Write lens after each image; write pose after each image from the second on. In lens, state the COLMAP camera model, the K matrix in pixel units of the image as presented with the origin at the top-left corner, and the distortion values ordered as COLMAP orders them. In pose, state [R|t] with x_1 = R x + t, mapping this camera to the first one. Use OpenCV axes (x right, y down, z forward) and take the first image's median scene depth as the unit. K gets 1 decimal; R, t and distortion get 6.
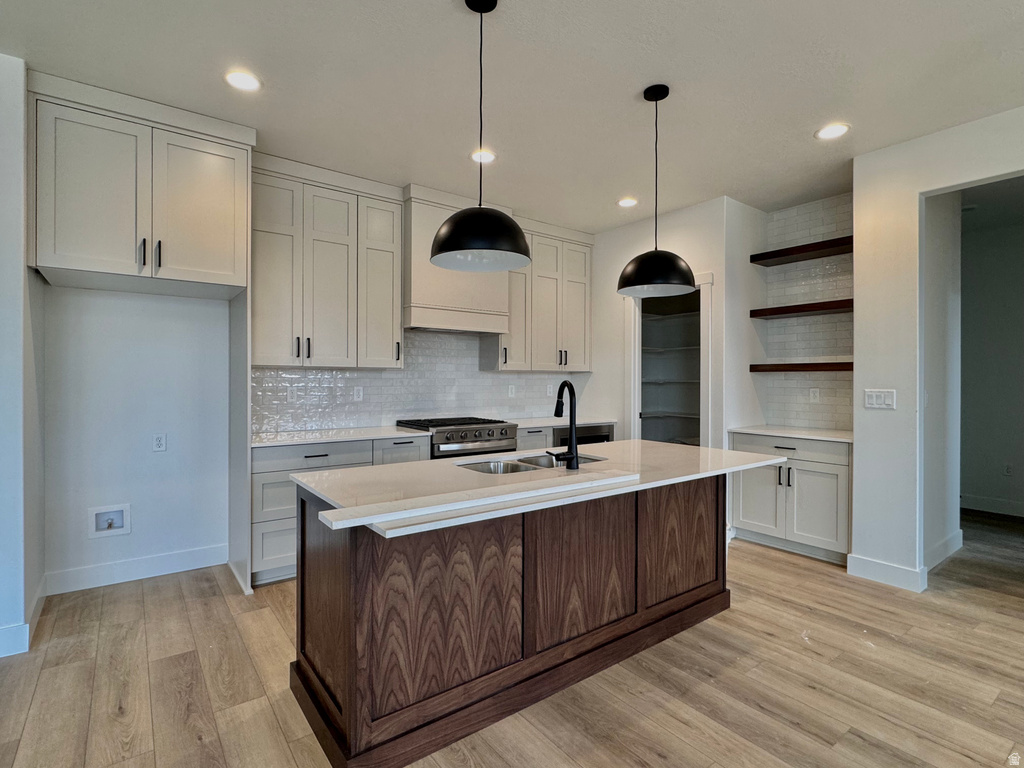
lens RADIAL K [[511.9, 0, 512.0], [0, 511.9, 384.0], [0, 0, 1]] dist [-0.003089, -0.000232]
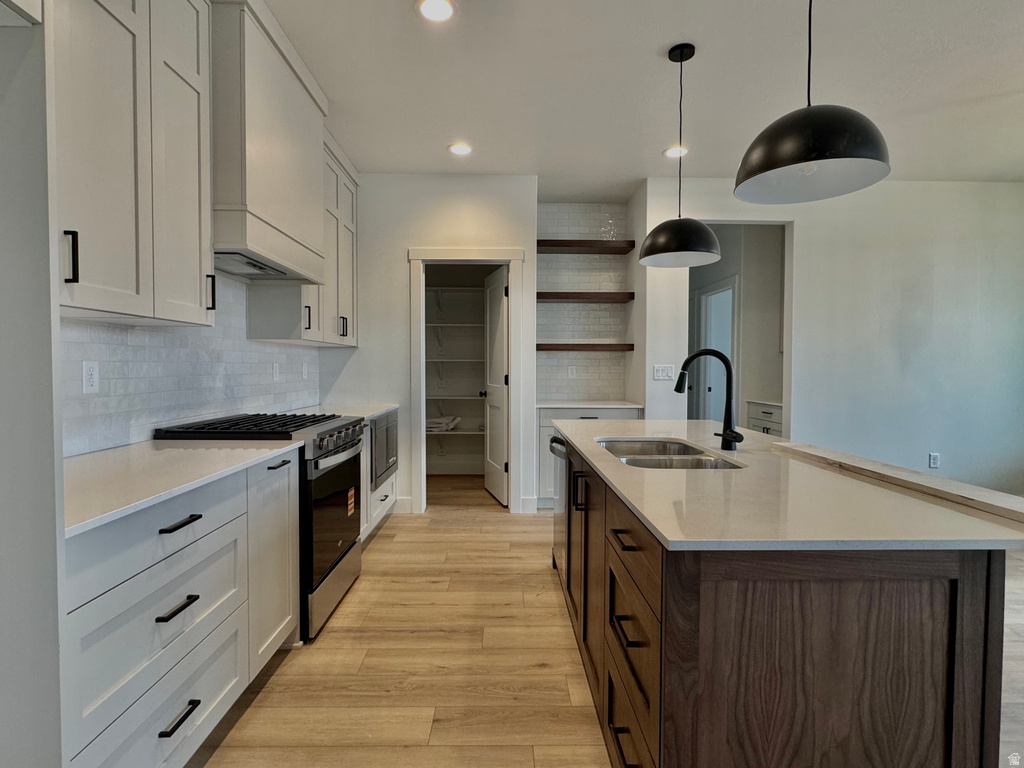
lens RADIAL K [[511.9, 0, 512.0], [0, 511.9, 384.0], [0, 0, 1]] dist [-0.003089, -0.000232]
pose [[0.588307, -0.028093, 0.808149, -0.441782], [0.004461, 0.999494, 0.031497, 0.012717], [-0.808625, -0.014925, 0.588135, 0.433480]]
